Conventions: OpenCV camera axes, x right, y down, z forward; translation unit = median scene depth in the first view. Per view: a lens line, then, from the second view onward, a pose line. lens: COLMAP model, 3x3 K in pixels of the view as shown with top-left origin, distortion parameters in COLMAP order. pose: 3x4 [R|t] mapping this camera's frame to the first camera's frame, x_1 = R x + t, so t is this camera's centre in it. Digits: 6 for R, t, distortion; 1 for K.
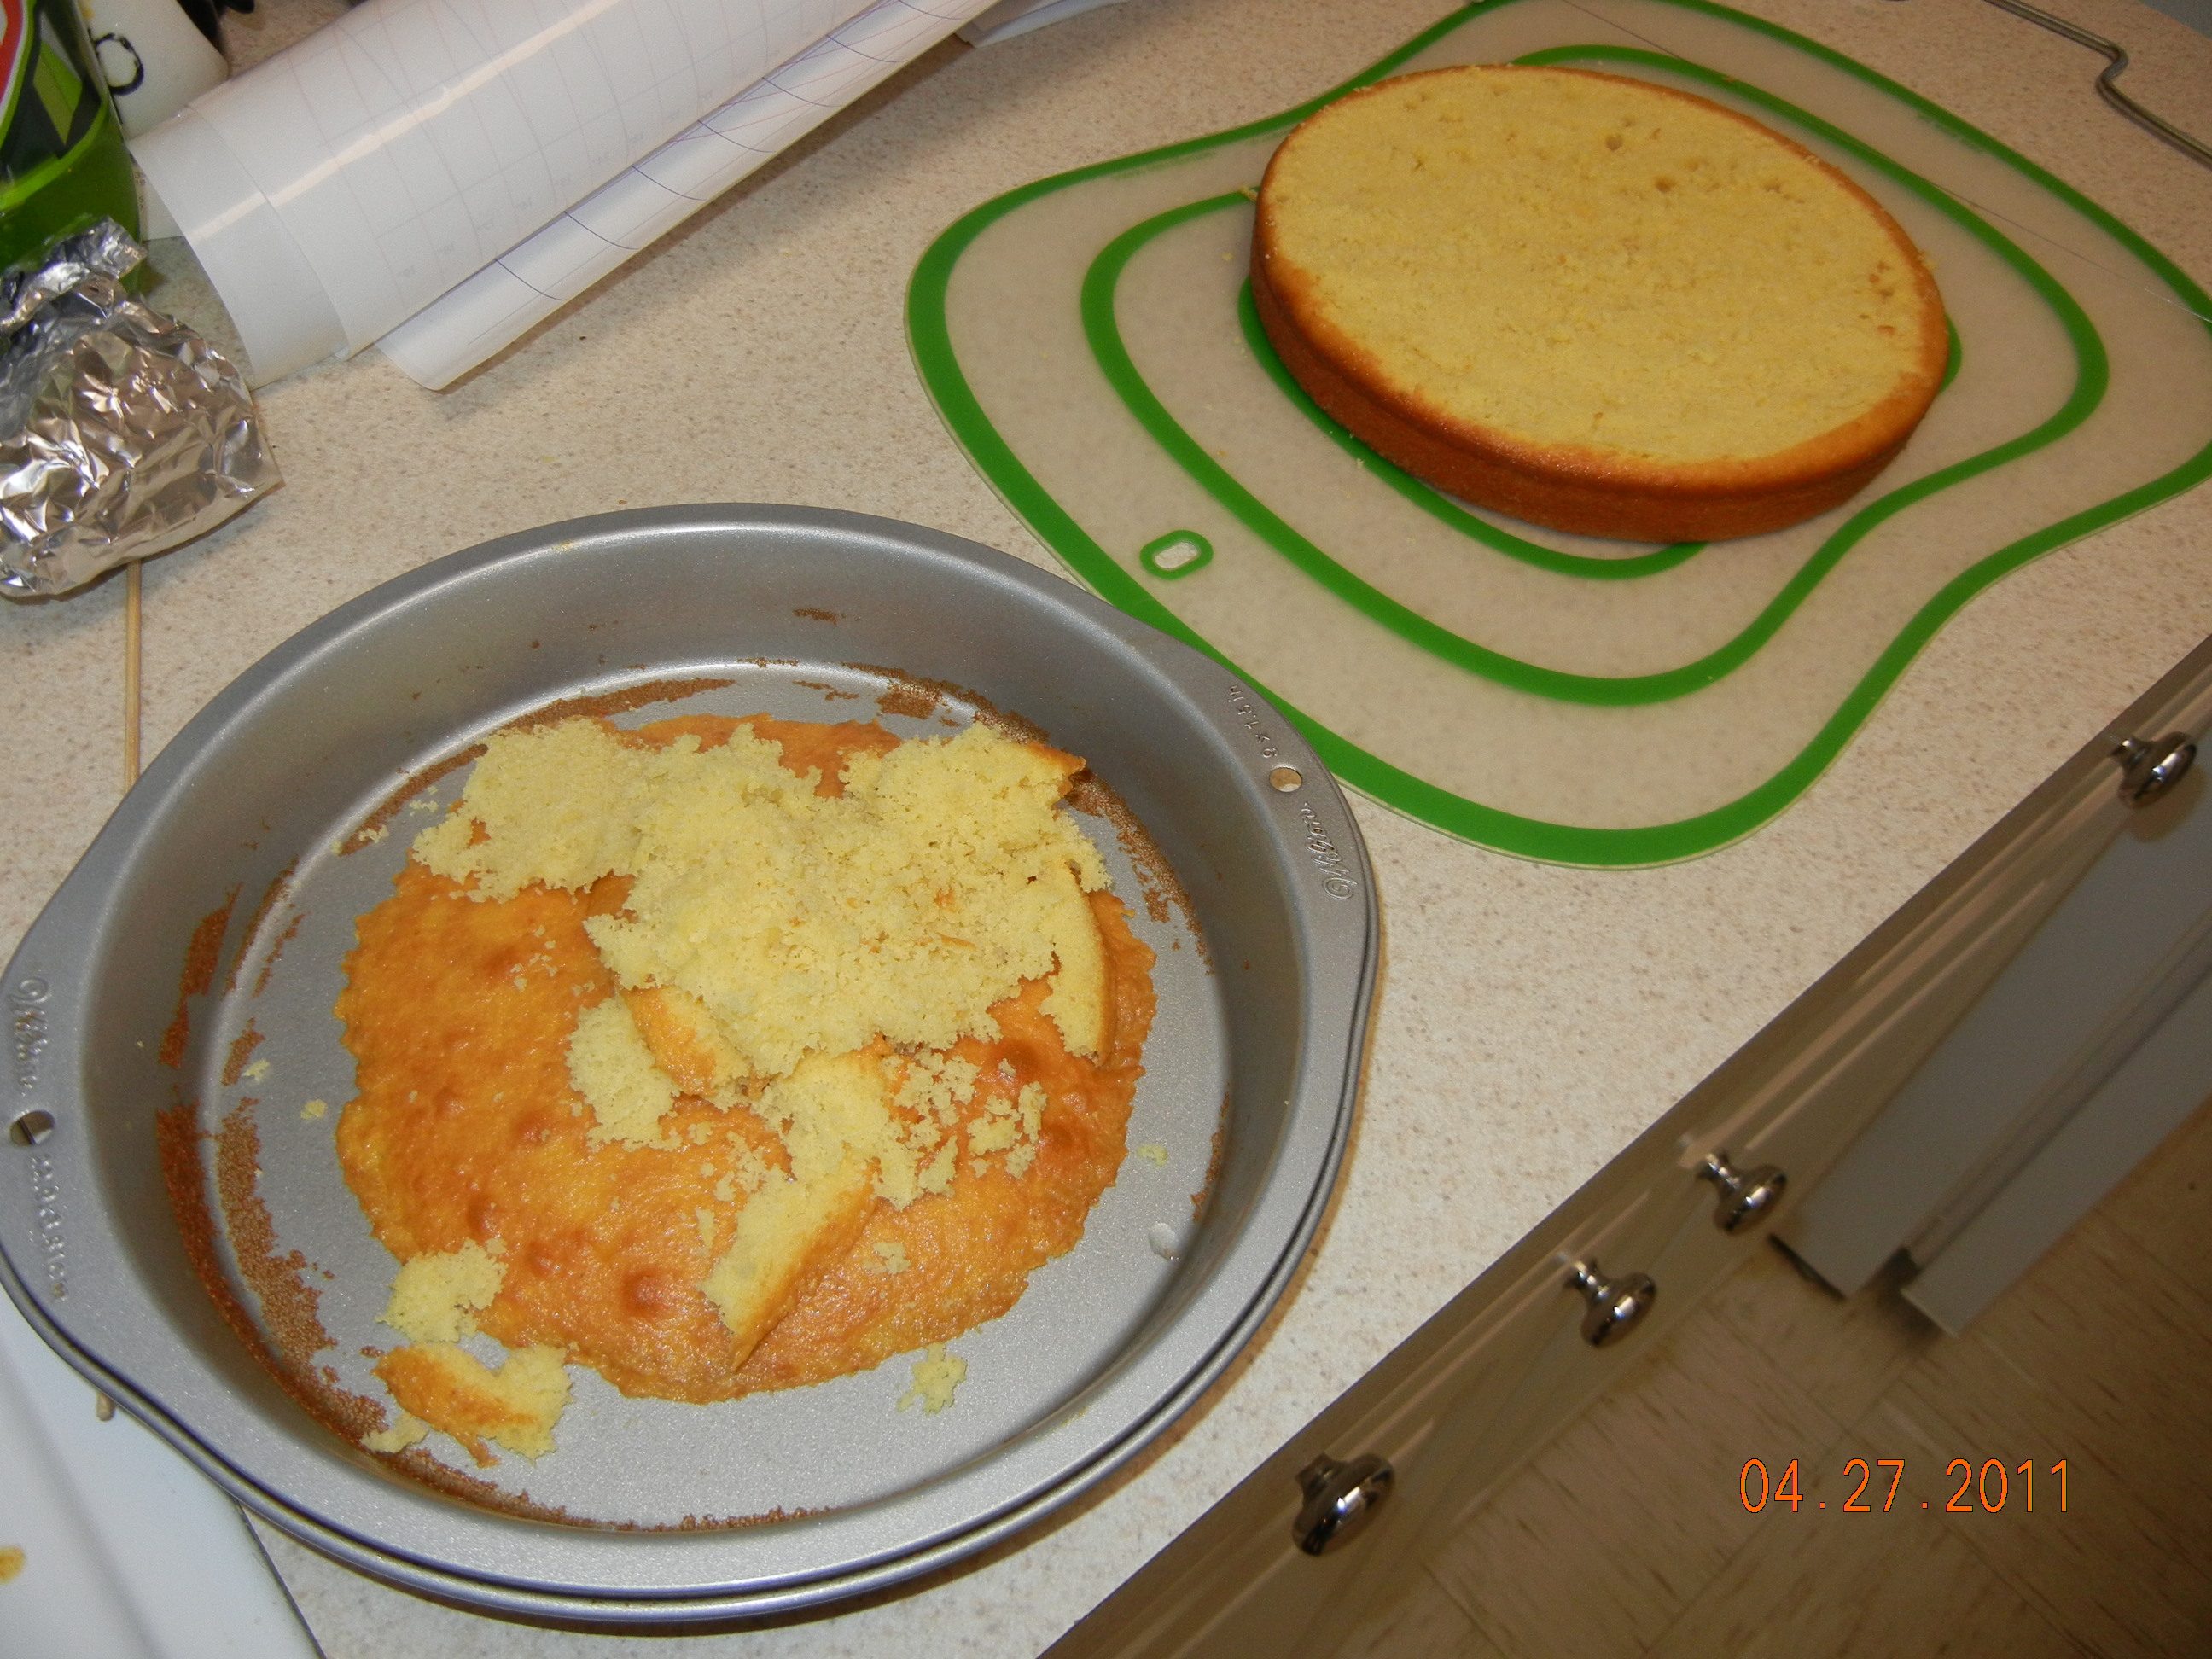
lens RADIAL K [[1932.6, 0, 1095.3], [0, 1932.6, 821.2], [0, 0, 1]] dist [0.013949, -0.005318]
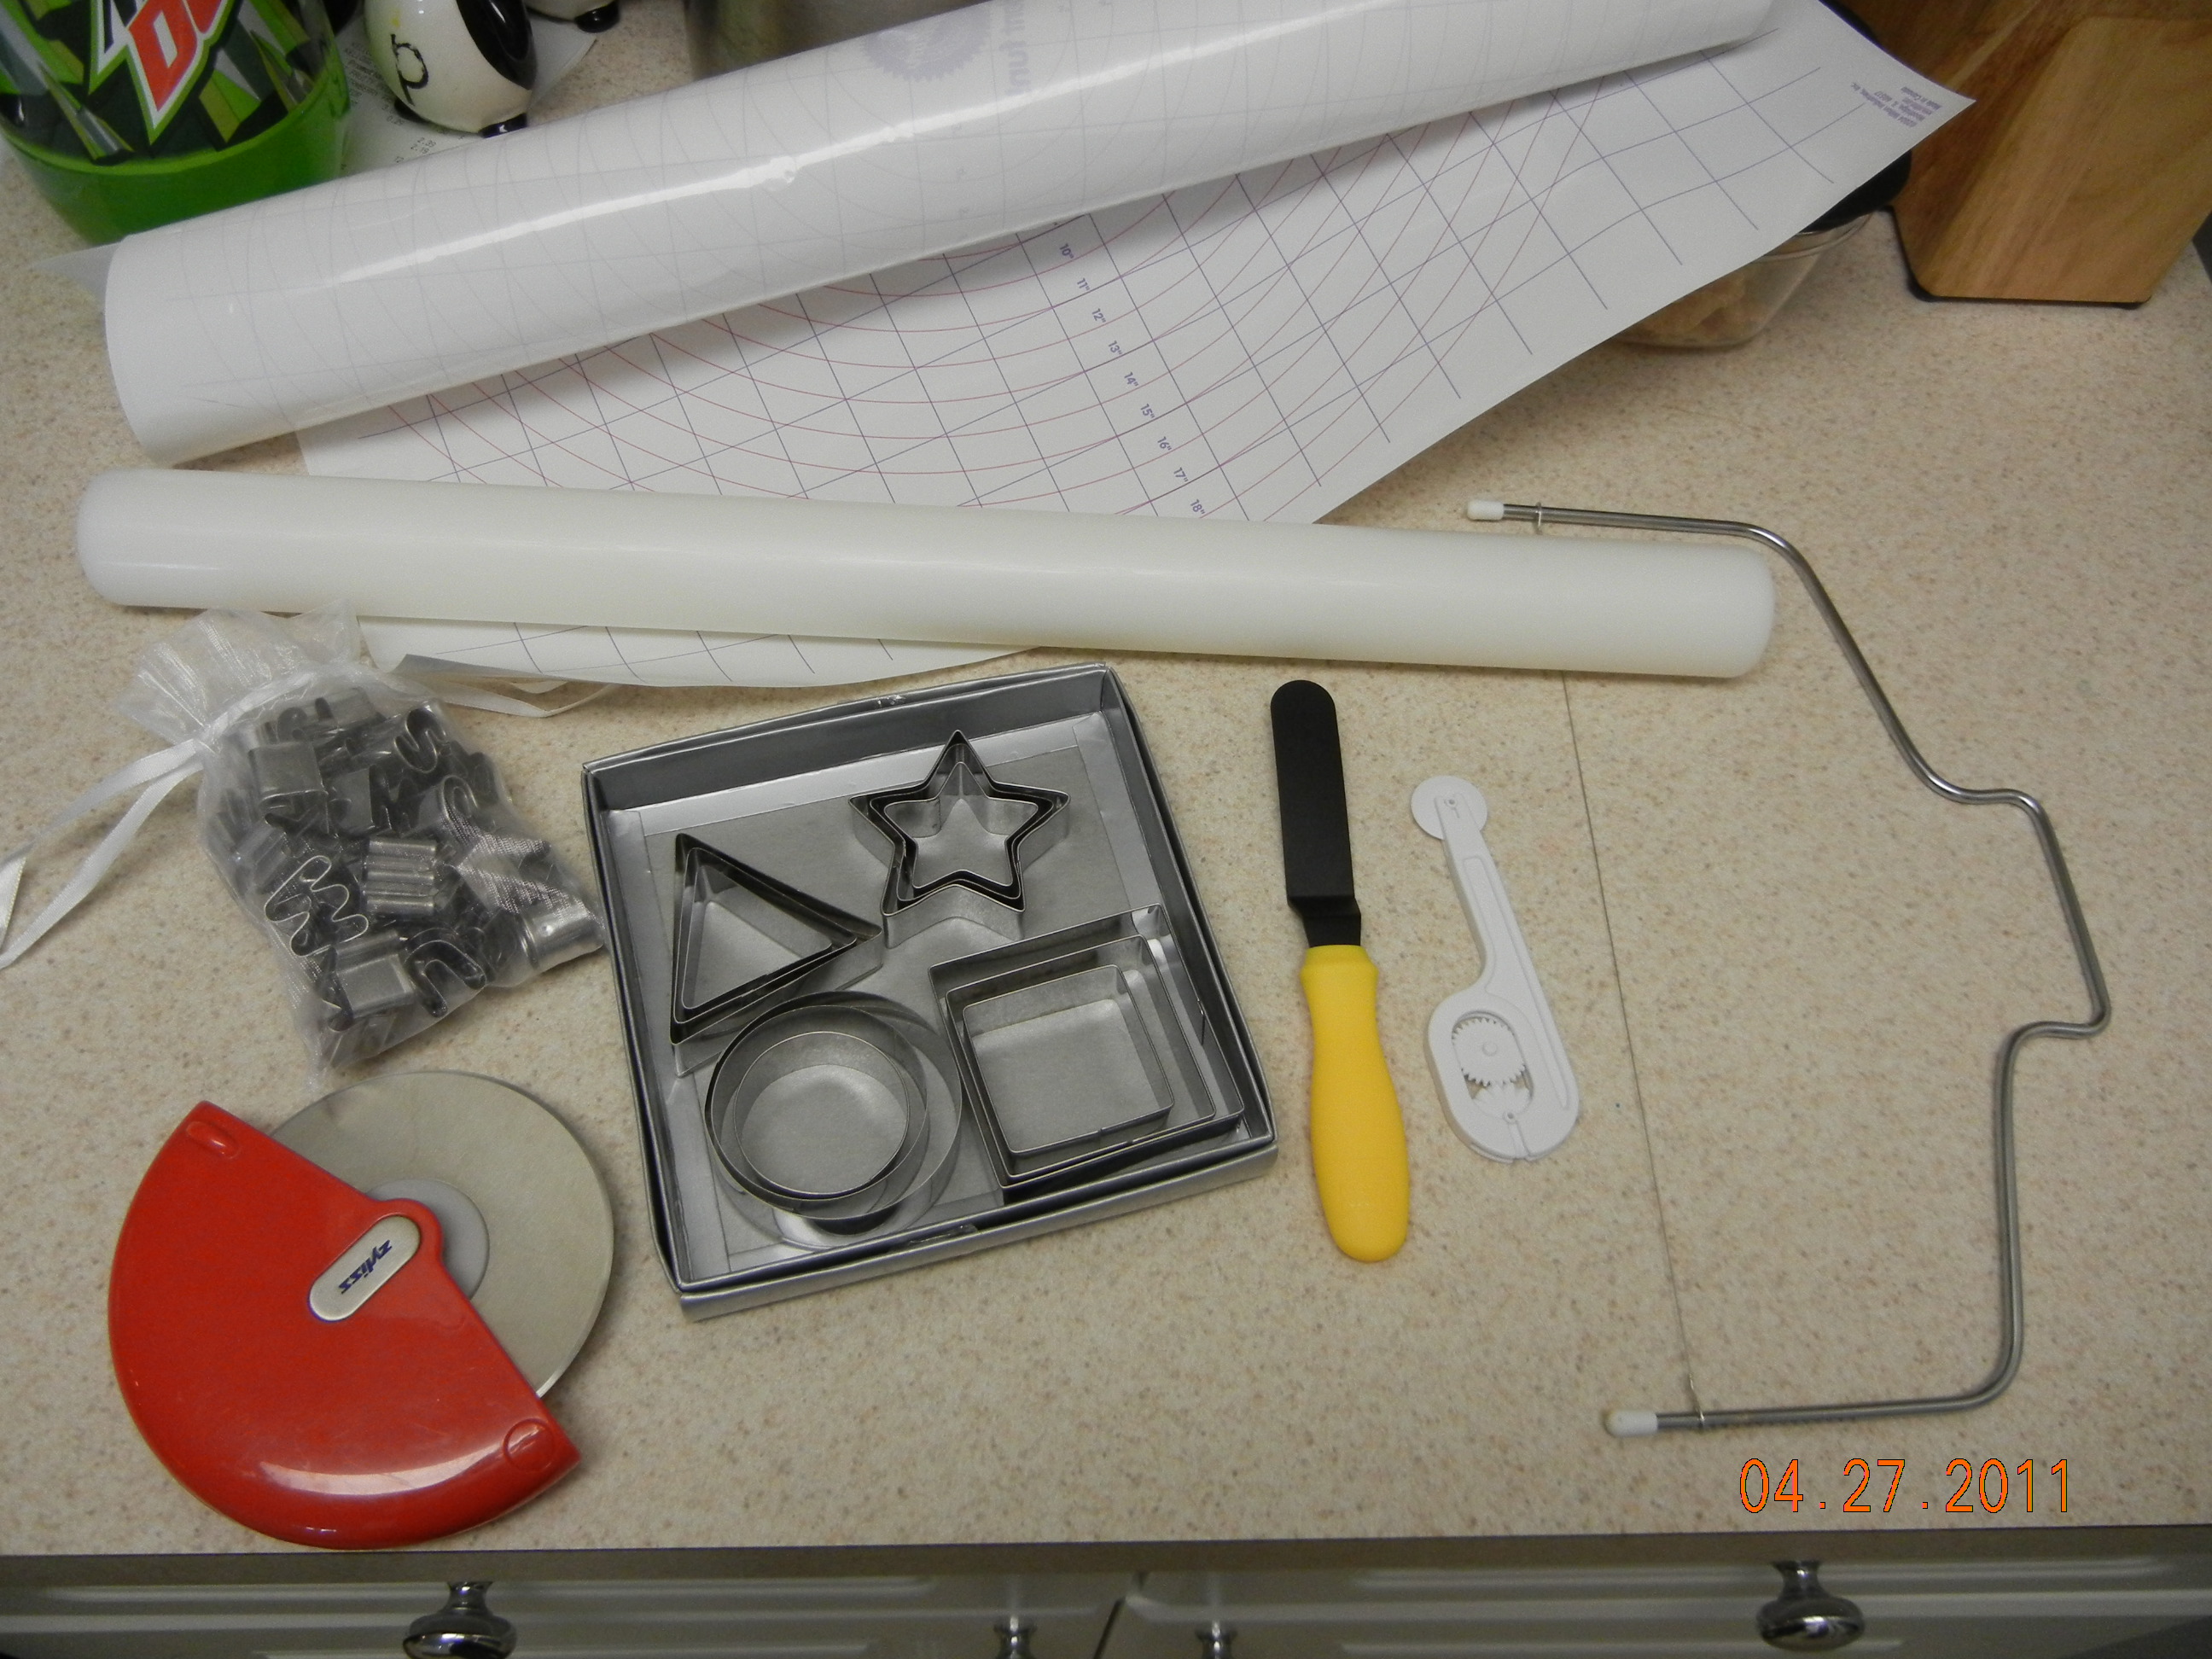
lens RADIAL K [[1932.6, 0, 1089.8], [0, 1932.6, 815.3], [0, 0, 1]] dist [0.013949, -0.005318]
pose [[0.771226, 0.519242, -0.368238, 0.633144], [-0.492414, 0.853232, 0.171824, -0.481034], [0.403410, 0.048810, 0.913716, 0.077329]]
